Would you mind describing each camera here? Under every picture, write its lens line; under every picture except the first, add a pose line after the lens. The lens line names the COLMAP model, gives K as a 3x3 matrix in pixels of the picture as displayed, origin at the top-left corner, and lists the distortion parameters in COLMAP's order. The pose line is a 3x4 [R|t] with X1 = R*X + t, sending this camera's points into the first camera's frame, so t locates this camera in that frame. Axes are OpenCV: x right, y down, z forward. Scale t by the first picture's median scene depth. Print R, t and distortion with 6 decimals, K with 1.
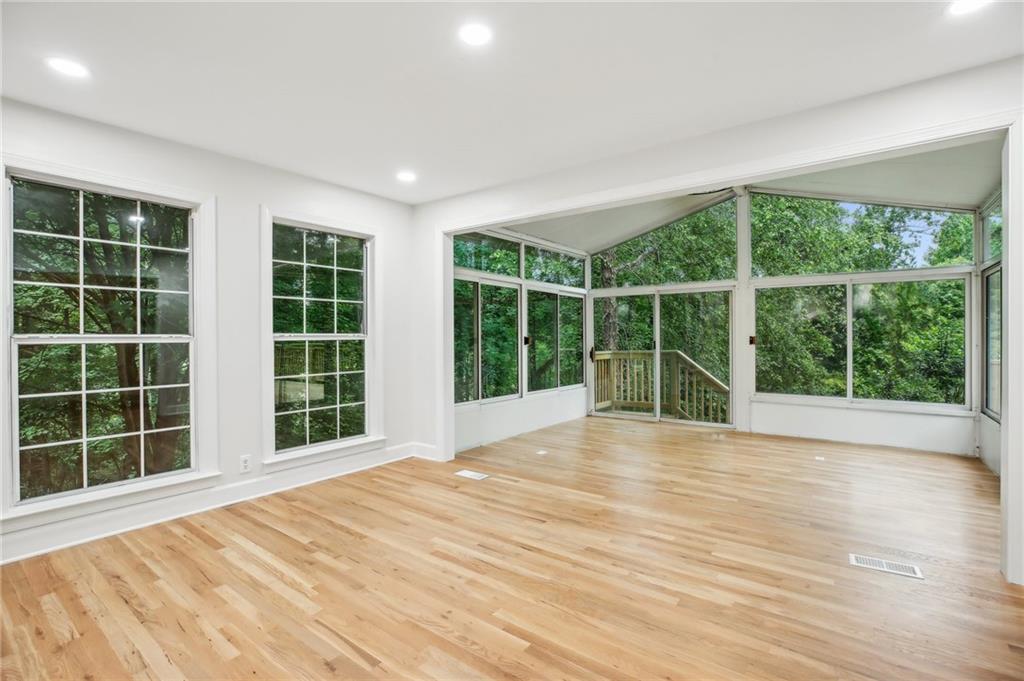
lens RADIAL K [[477.9, 0, 515.0], [0, 477.9, 336.8], [0, 0, 1]] dist [-0.039322, 0.008463]
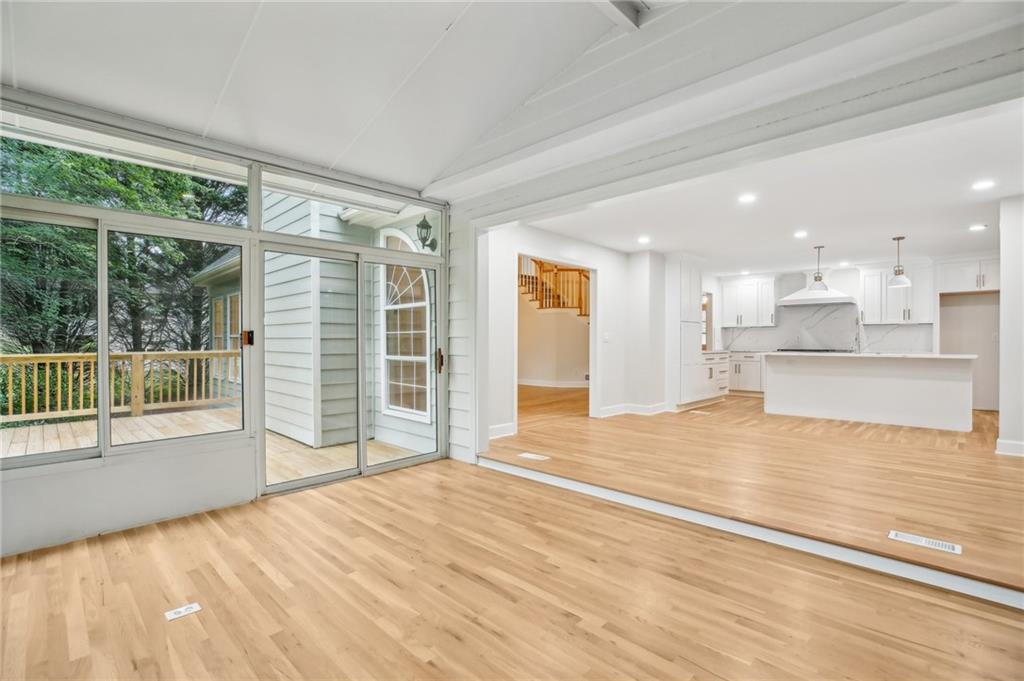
lens RADIAL K [[477.9, 0, 512.0], [0, 477.9, 345.7], [0, 0, 1]] dist [-0.039322, 0.008463]
pose [[-0.991447, 0.005398, 0.130400, 0.256803], [0.006739, 0.999929, 0.009847, 0.015307], [-0.130337, 0.010641, -0.991413, 1.168735]]
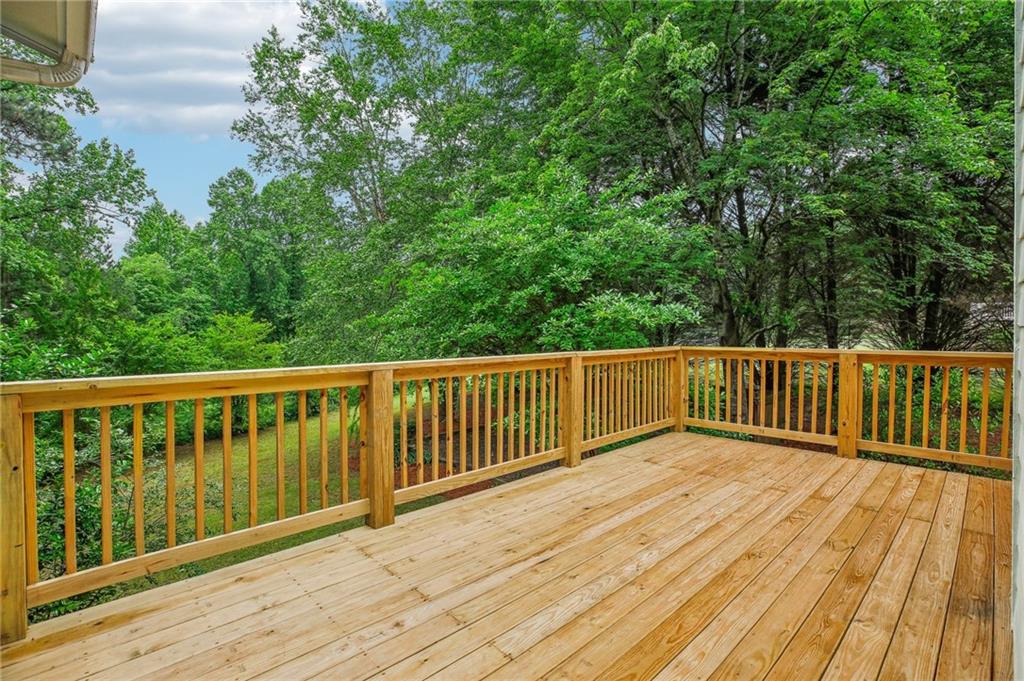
lens RADIAL K [[477.9, 0, 513.2], [0, 477.9, 331.3], [0, 0, 1]] dist [-0.039322, 0.008463]
pose [[0.169118, -0.001600, 0.985594, 0.612440], [0.003763, 0.999992, 0.000978, 0.006644], [-0.985589, 0.003543, 0.169123, 0.418968]]
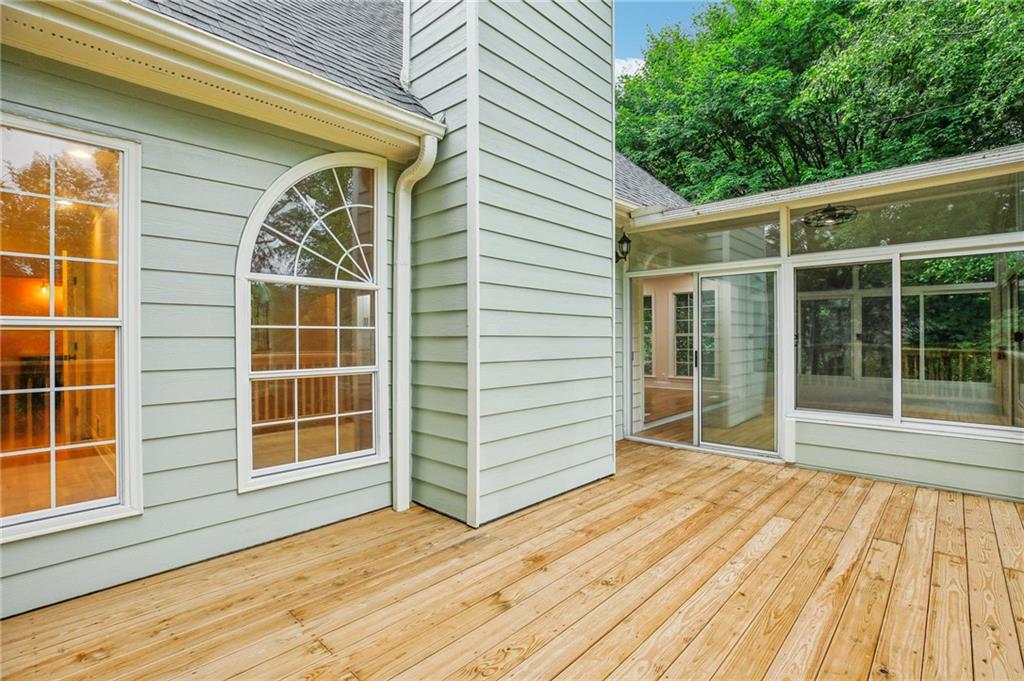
lens RADIAL K [[477.9, 0, 511.9], [0, 477.9, 340.9], [0, 0, 1]] dist [-0.039322, 0.008463]
pose [[-0.117376, 0.006635, -0.993065, 1.535907], [0.005993, 0.999964, 0.005973, 0.007443], [0.993069, -0.005250, -0.117412, 0.222558]]
